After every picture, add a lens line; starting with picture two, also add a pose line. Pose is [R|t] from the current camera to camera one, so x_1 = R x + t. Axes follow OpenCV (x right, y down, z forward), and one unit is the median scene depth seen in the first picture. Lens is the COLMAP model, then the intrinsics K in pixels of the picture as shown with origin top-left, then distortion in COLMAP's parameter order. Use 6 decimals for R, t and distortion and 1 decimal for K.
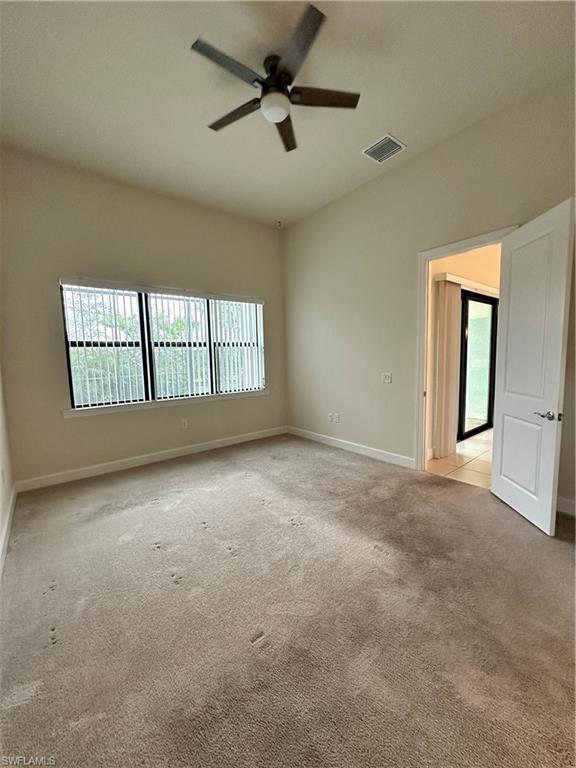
lens RADIAL K [[305.1, 0, 285.9], [0, 305.1, 382.7], [0, 0, 1]] dist [0.011709, 0.000028]
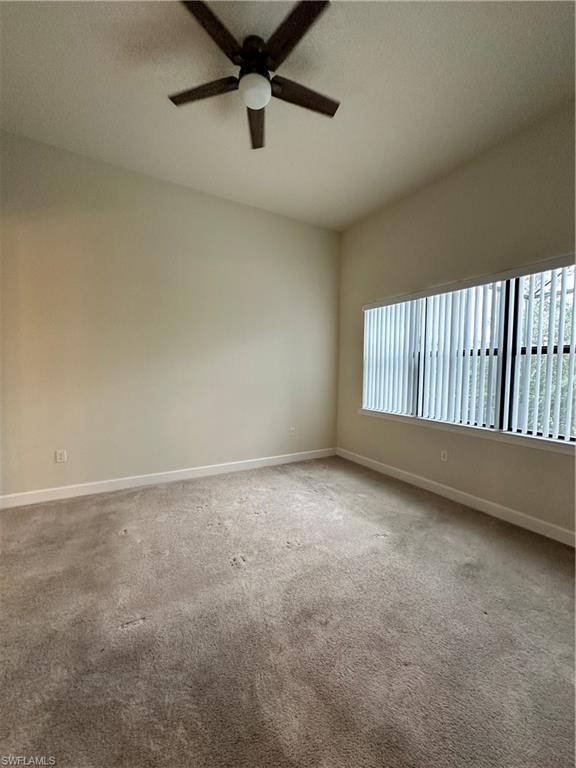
lens RADIAL K [[310.4, 0, 290.7], [0, 310.4, 384.6], [0, 0, 1]] dist [0.000800, -0.000151]
pose [[-0.140248, 0.072958, -0.987425, 0.627805], [-0.120124, 0.988661, 0.090111, -0.096025], [0.982803, 0.131251, -0.129894, 0.905387]]
